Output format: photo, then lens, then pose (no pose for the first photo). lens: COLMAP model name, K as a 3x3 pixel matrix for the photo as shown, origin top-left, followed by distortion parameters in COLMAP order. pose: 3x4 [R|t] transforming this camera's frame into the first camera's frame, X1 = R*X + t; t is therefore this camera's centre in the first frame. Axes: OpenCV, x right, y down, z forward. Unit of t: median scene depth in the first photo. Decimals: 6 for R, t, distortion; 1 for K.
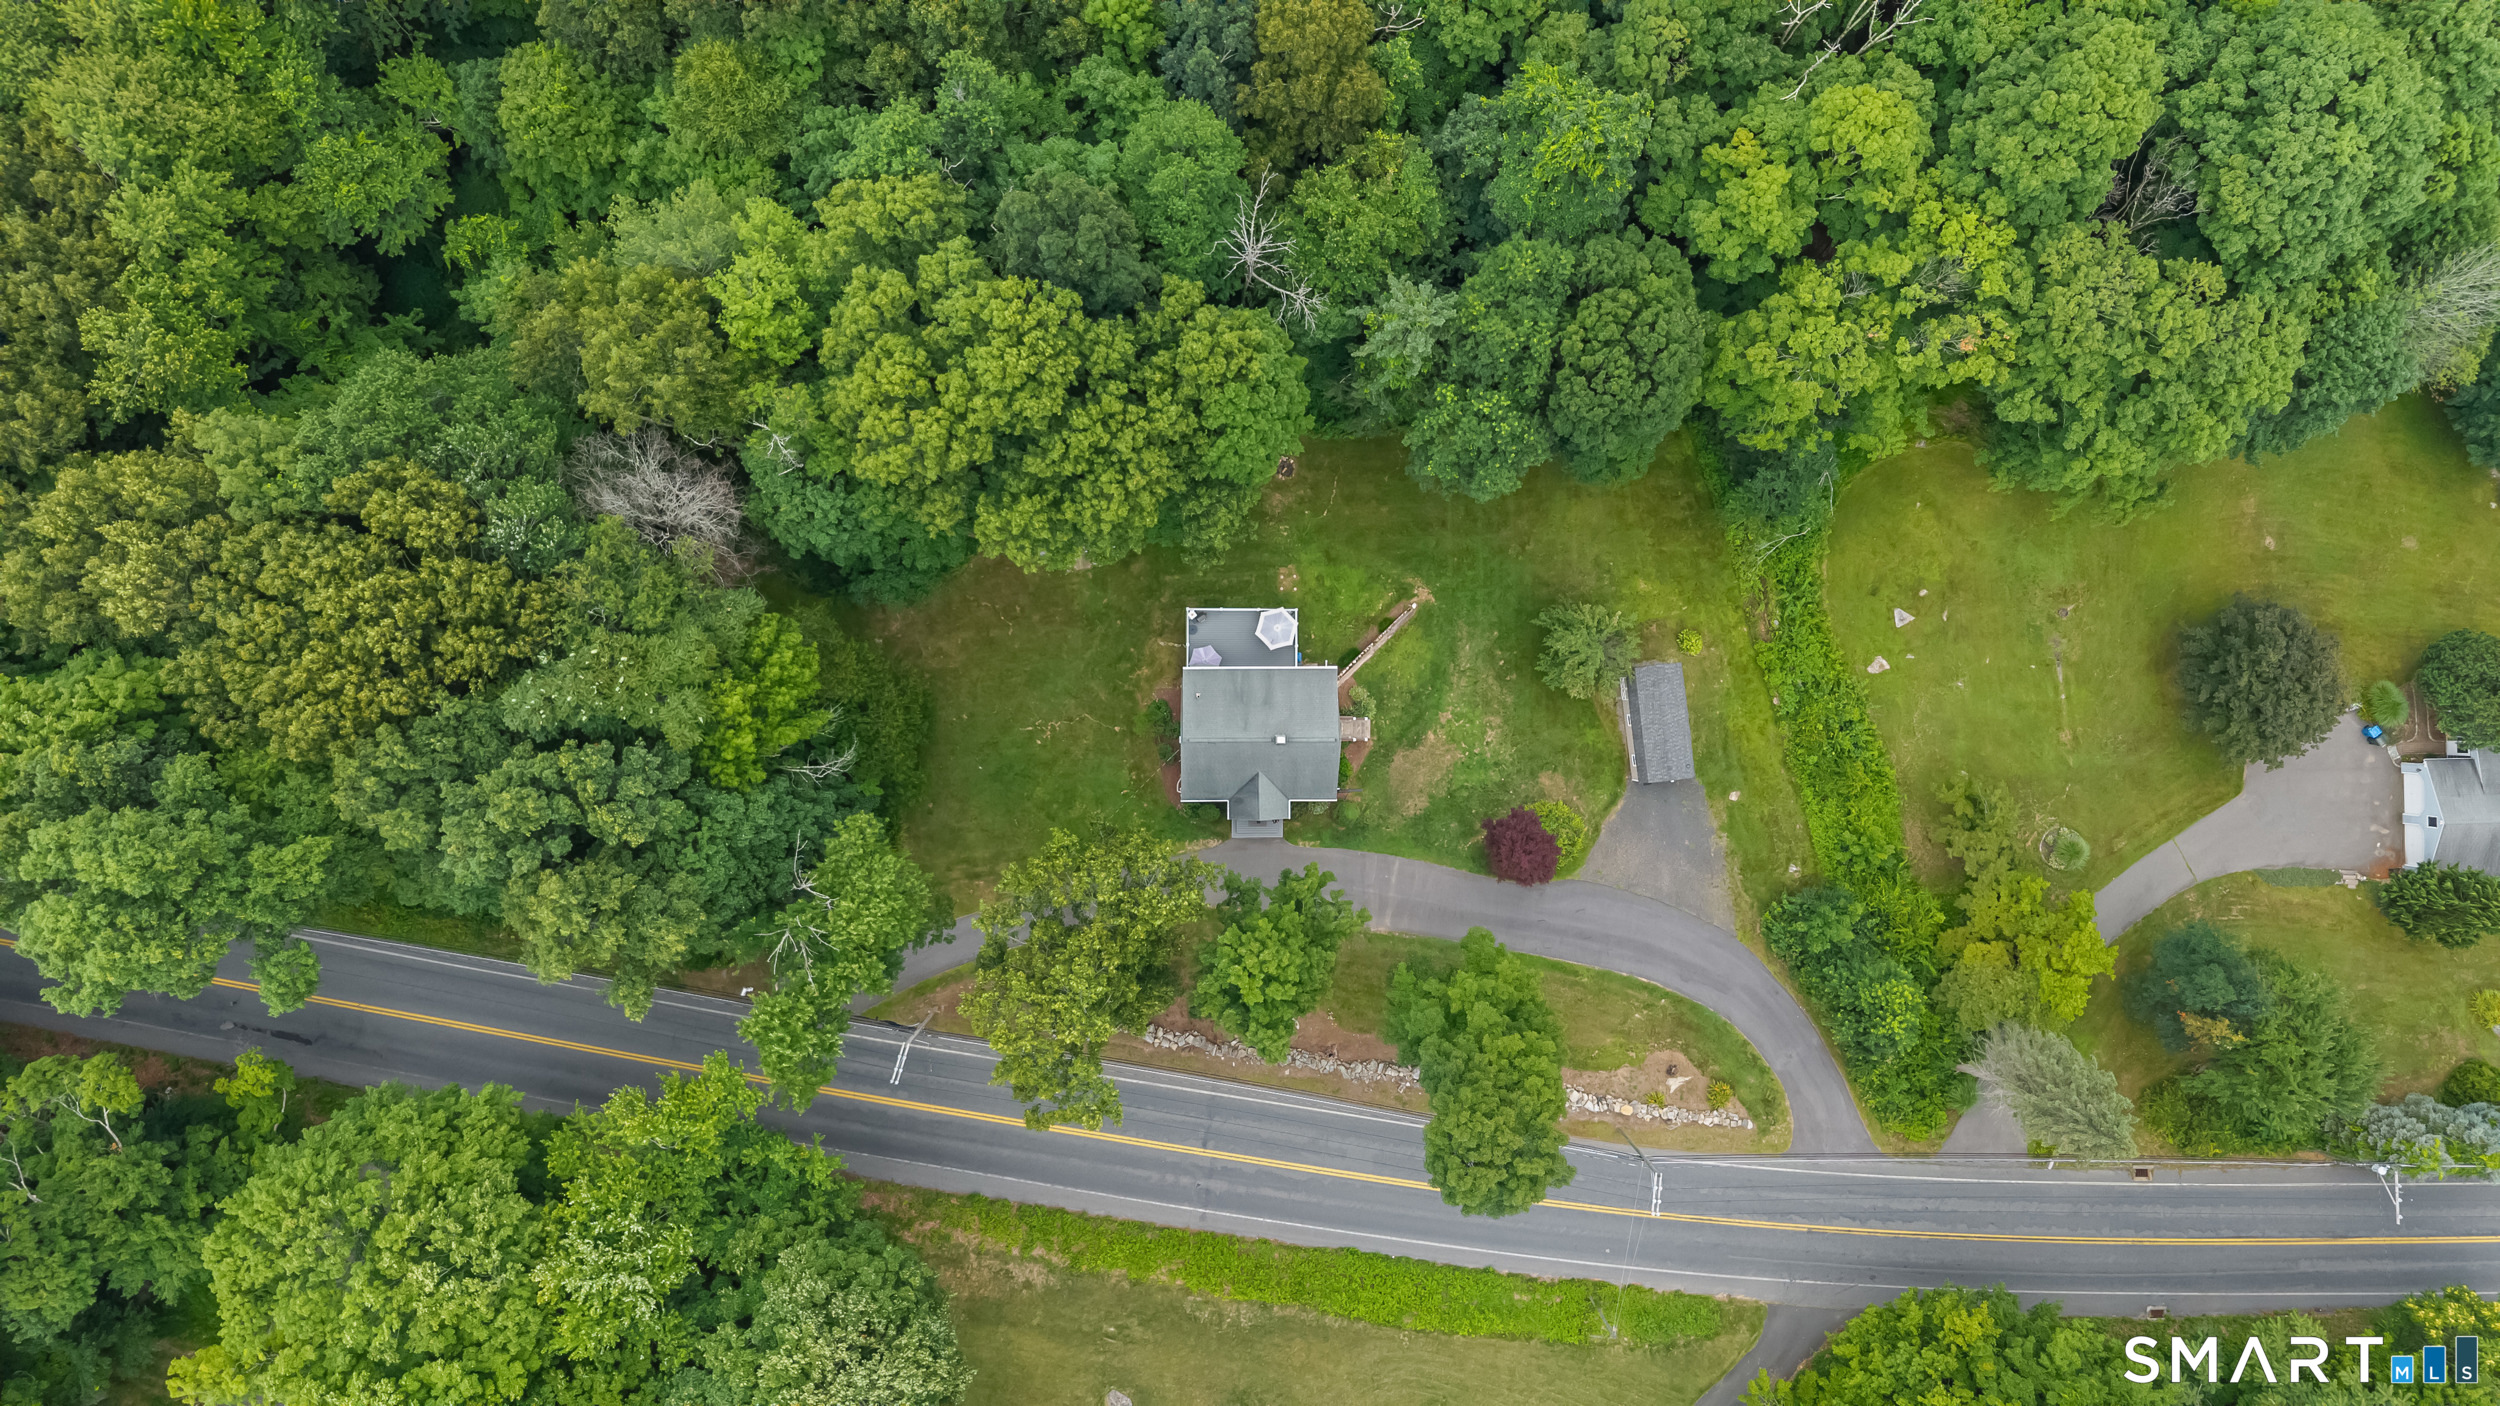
lens RADIAL K [[1689.2, 0, 1252.4], [0, 1689.2, 690.6], [0, 0, 1]] dist [0.031689, -0.043074]
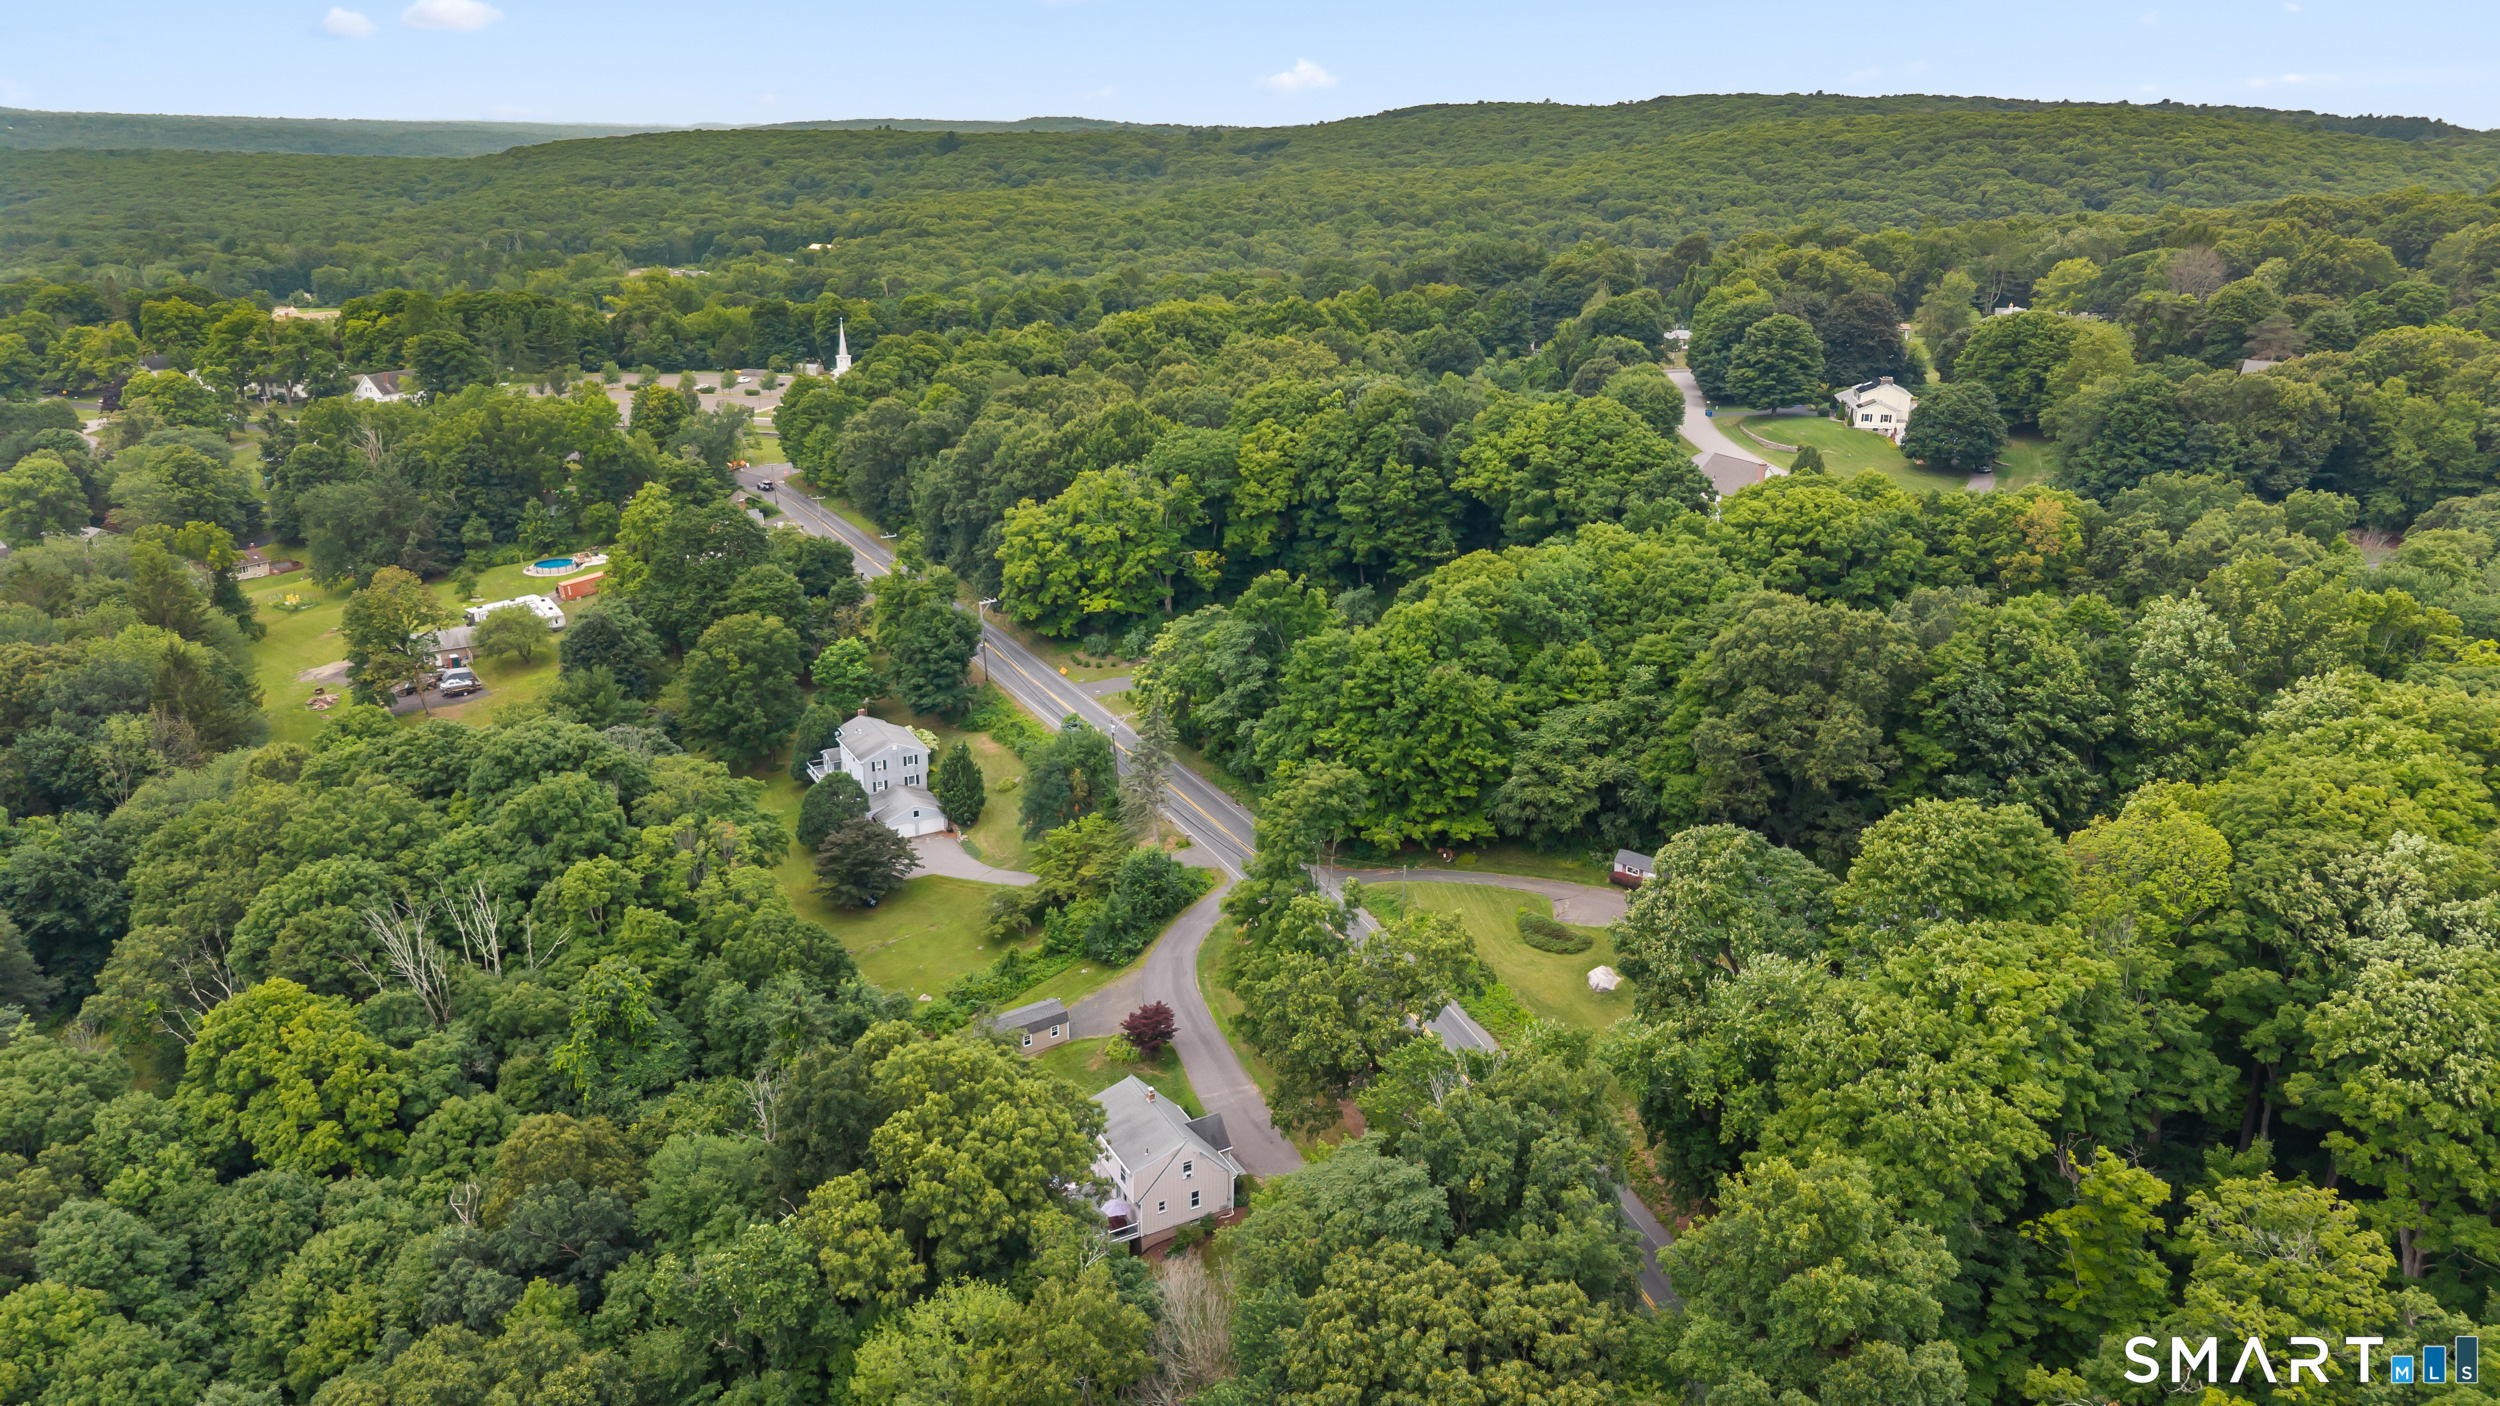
lens RADIAL K [[1689.2, 0, 1252.4], [0, 1689.2, 690.6], [0, 0, 1]] dist [0.031689, -0.043074]
pose [[-0.474501, -0.305458, 0.825557, -0.904287], [0.879828, -0.135369, 0.455607, -0.412174], [-0.027414, 0.942534, 0.332983, 0.295010]]
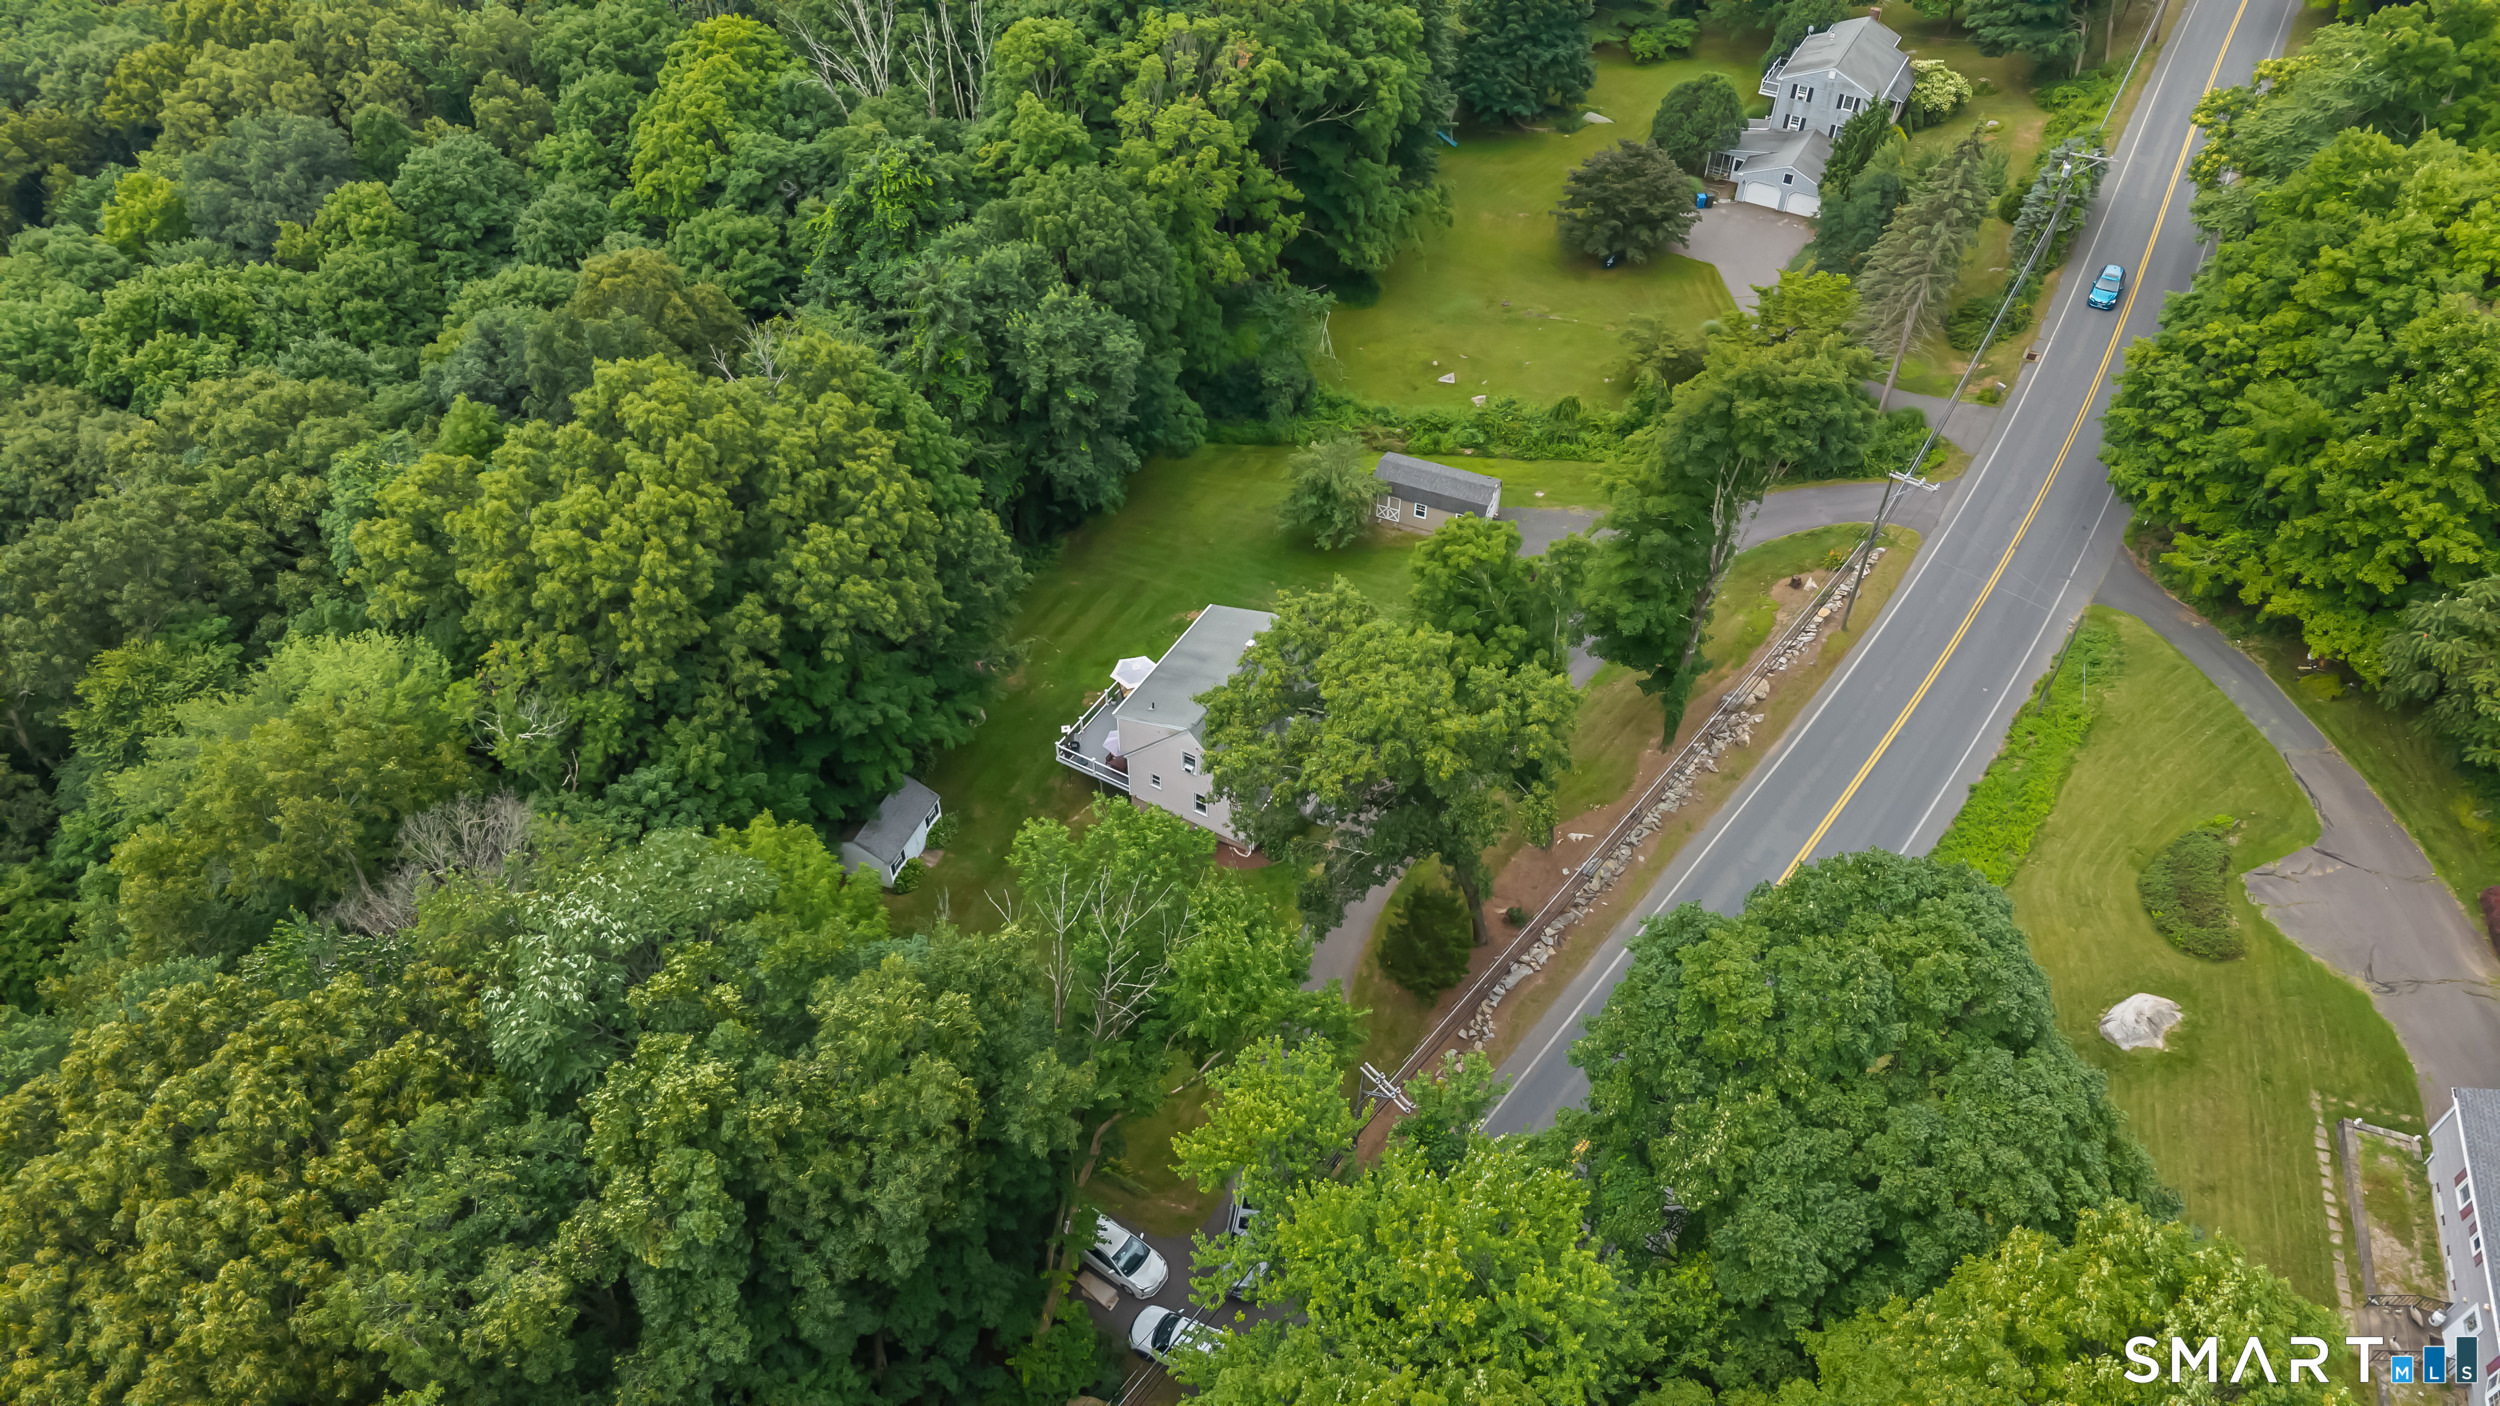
lens RADIAL K [[1689.2, 0, 1252.4], [0, 1689.2, 690.6], [0, 0, 1]] dist [0.031689, -0.043074]
pose [[0.500333, -0.616079, 0.608370, -0.469592], [0.865830, 0.358085, -0.349449, 0.307471], [-0.002560, 0.701585, 0.712581, 0.406241]]
